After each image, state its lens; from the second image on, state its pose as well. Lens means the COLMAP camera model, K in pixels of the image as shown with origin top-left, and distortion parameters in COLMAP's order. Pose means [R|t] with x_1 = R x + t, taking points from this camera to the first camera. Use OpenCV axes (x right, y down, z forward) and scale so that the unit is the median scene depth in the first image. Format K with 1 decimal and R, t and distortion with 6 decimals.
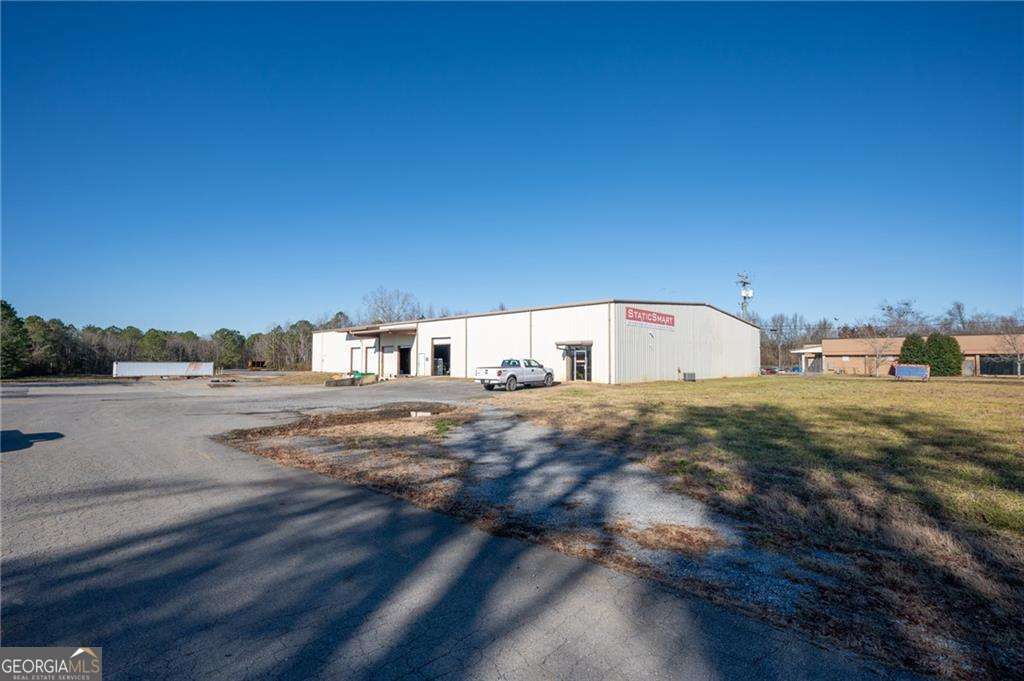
lens RADIAL K [[464.9, 0, 509.9], [0, 464.9, 347.8], [0, 0, 1]] dist [-0.002524, 0.000116]
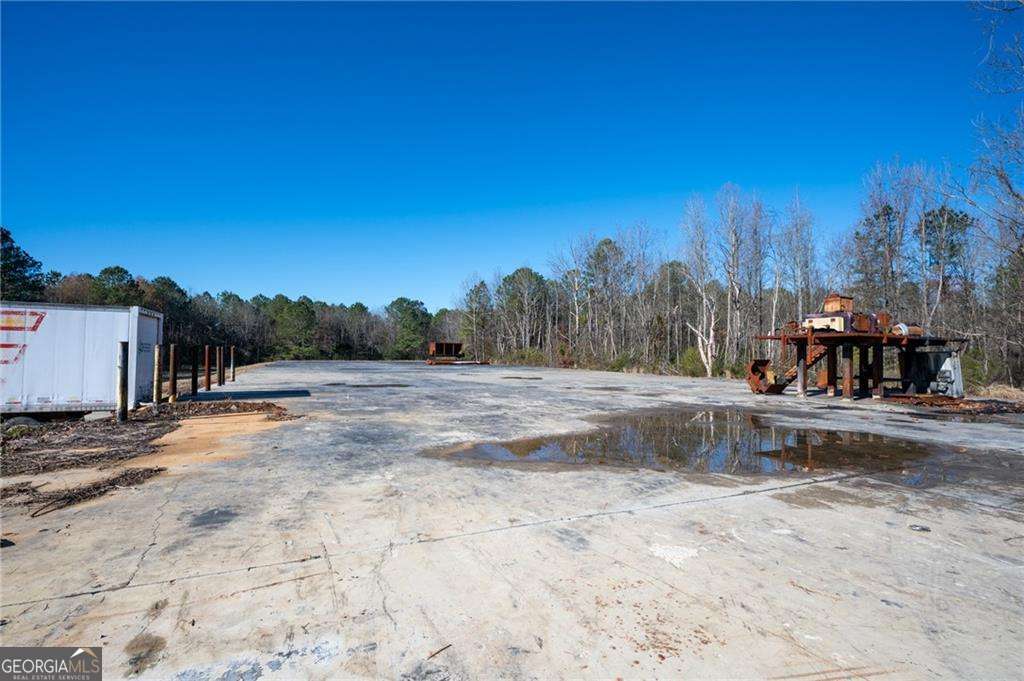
lens RADIAL K [[464.9, 0, 509.9], [0, 464.9, 347.8], [0, 0, 1]] dist [-0.002524, 0.000116]
pose [[0.933170, 0.003254, -0.359421, -0.500424], [0.002020, 0.999896, 0.014297, 0.041655], [0.359430, -0.014067, 0.933066, 0.927409]]
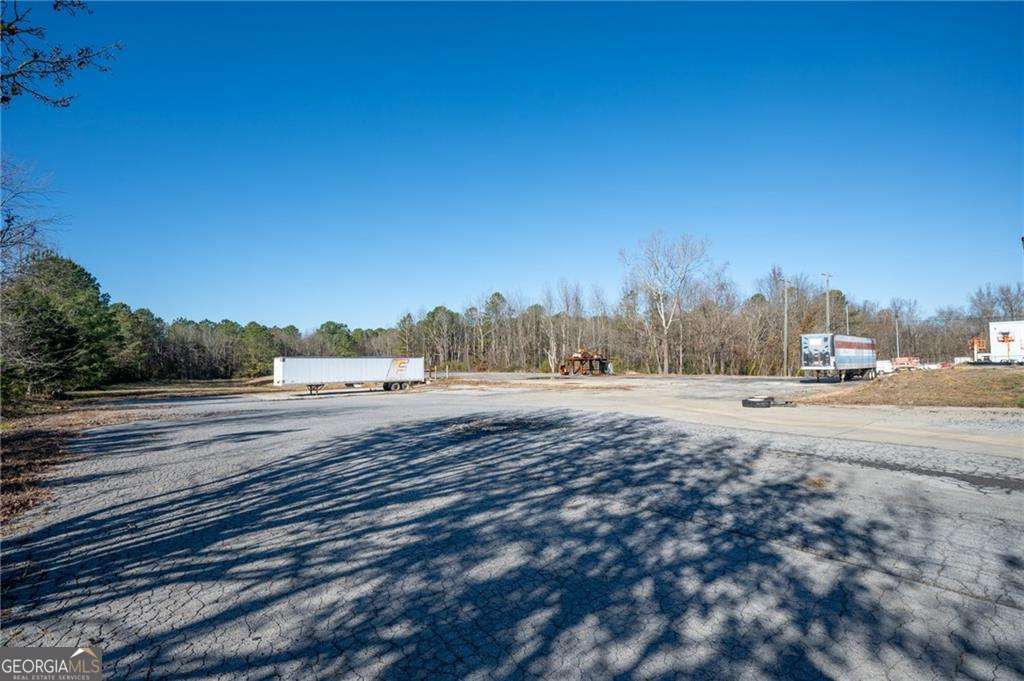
lens RADIAL K [[464.9, 0, 509.9], [0, 464.9, 347.8], [0, 0, 1]] dist [-0.002524, 0.000116]
pose [[0.996427, -0.017103, -0.082713, -0.492259], [0.017161, 0.999853, -0.000009, 0.021522], [0.082700, -0.001411, 0.996573, 0.445259]]
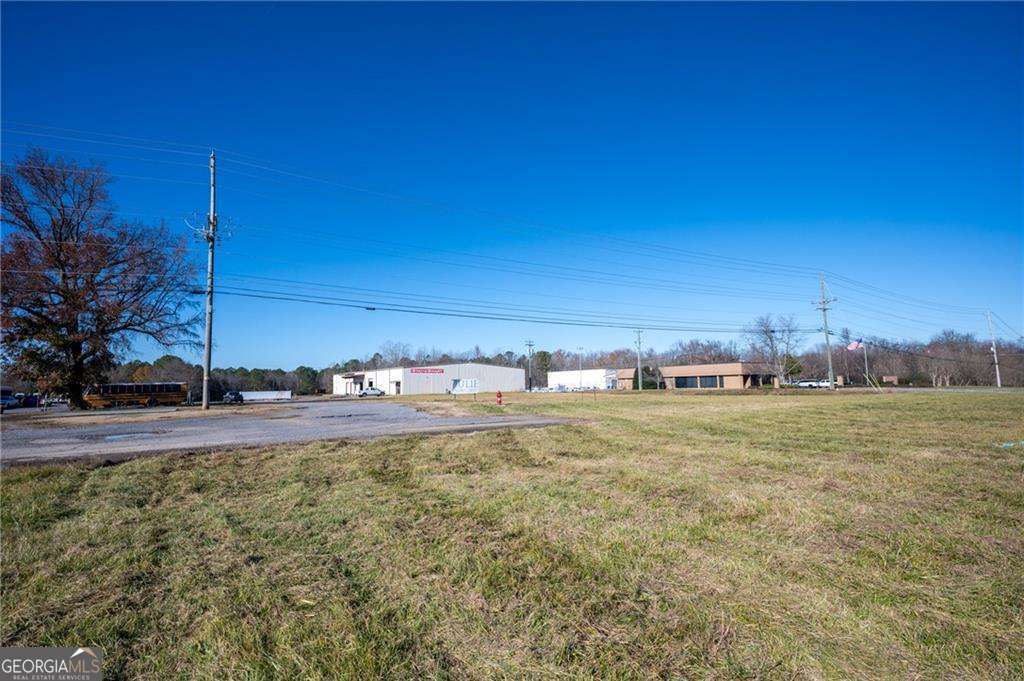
lens RADIAL K [[464.9, 0, 509.9], [0, 464.9, 347.8], [0, 0, 1]] dist [-0.002524, 0.000116]
pose [[0.988645, -0.036696, -0.145720, 0.412758], [0.029738, 0.998324, -0.049644, -0.017780], [0.147297, 0.044747, 0.988080, -0.575793]]
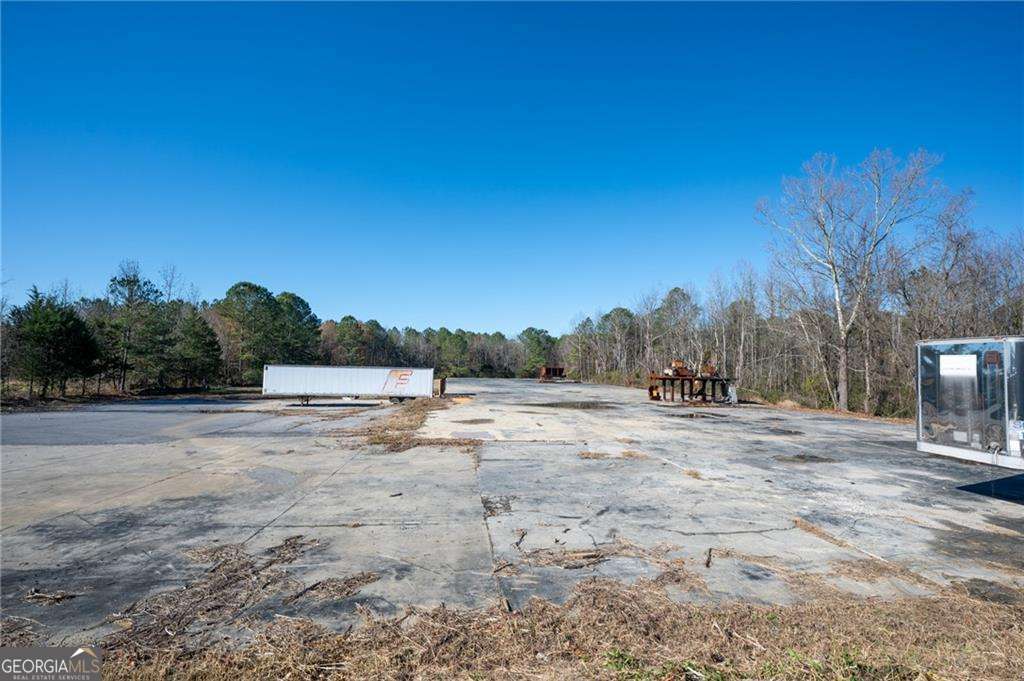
lens RADIAL K [[464.9, 0, 509.9], [0, 464.9, 347.8], [0, 0, 1]] dist [-0.002524, 0.000116]
pose [[0.788506, -0.012777, -0.614894, -0.289547], [0.002569, 0.999844, -0.017480, 0.018406], [0.615021, 0.012204, 0.788416, 0.684218]]
